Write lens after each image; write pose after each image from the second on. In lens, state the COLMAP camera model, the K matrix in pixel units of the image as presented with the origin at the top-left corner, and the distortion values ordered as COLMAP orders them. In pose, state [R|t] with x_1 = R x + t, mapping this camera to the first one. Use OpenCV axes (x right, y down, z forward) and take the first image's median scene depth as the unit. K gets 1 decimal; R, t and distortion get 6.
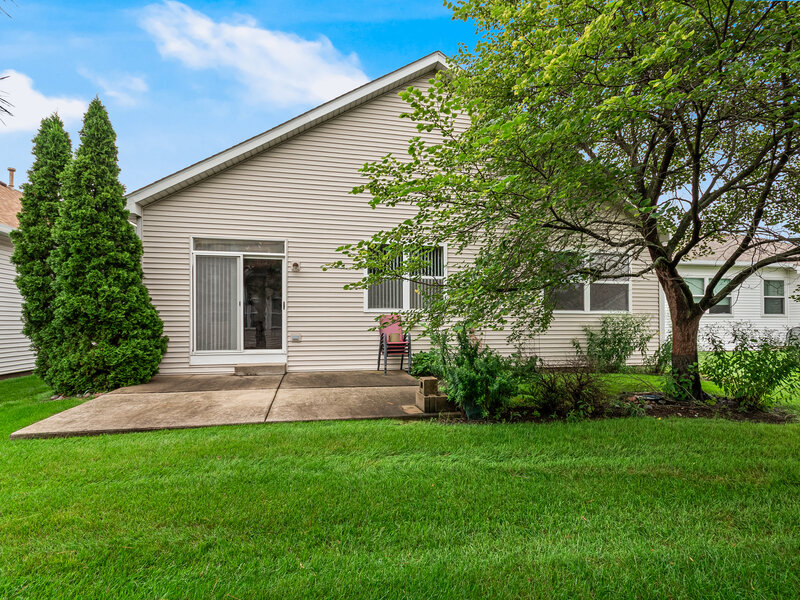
lens RADIAL K [[407.7, 0, 399.7], [0, 407.7, 319.0], [0, 0, 1]] dist [0.005226, 0.001276]
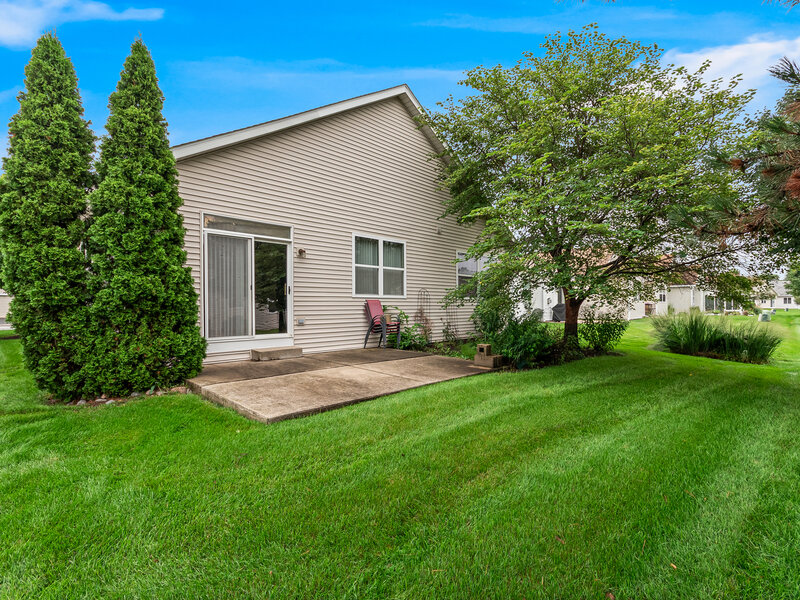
lens RADIAL K [[399.5, 0, 399.2], [0, 399.5, 303.0], [0, 0, 1]] dist [0.004853, 0.001275]
pose [[0.835451, -0.001146, 0.549564, -0.618787], [0.005425, 0.999966, -0.006162, 0.006971], [-0.549538, 0.008129, 0.835429, 0.015914]]
